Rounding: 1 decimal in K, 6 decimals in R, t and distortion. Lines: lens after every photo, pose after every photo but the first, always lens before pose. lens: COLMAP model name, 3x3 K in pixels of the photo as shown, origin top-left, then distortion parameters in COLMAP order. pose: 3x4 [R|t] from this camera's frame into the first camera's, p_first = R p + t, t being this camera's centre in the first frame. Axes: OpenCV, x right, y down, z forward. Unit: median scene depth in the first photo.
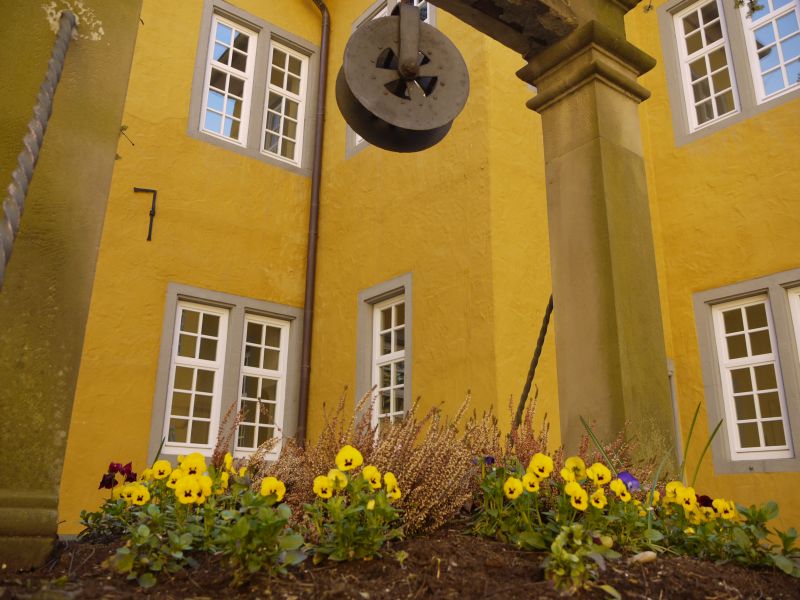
lens RADIAL K [[669.3, 0, 400.3], [0, 669.3, 303.3], [0, 0, 1]] dist [-0.014627, 0.005639]
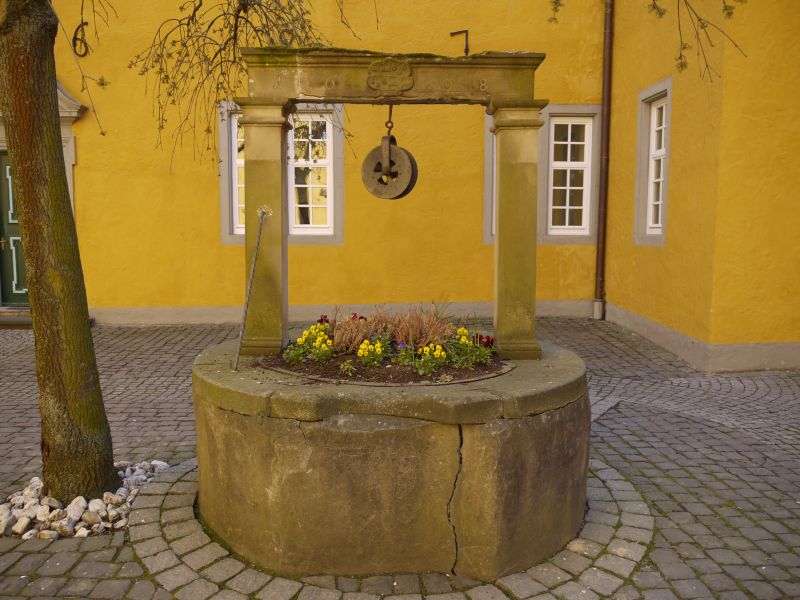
lens RADIAL K [[669.3, 0, 398.9], [0, 669.3, 301.7], [0, 0, 1]] dist [-0.014627, 0.005639]
pose [[0.810092, 0.052151, -0.583978, 0.264940], [0.179082, 0.926427, 0.331154, -0.124517], [0.558283, -0.372846, 0.741152, -0.170807]]
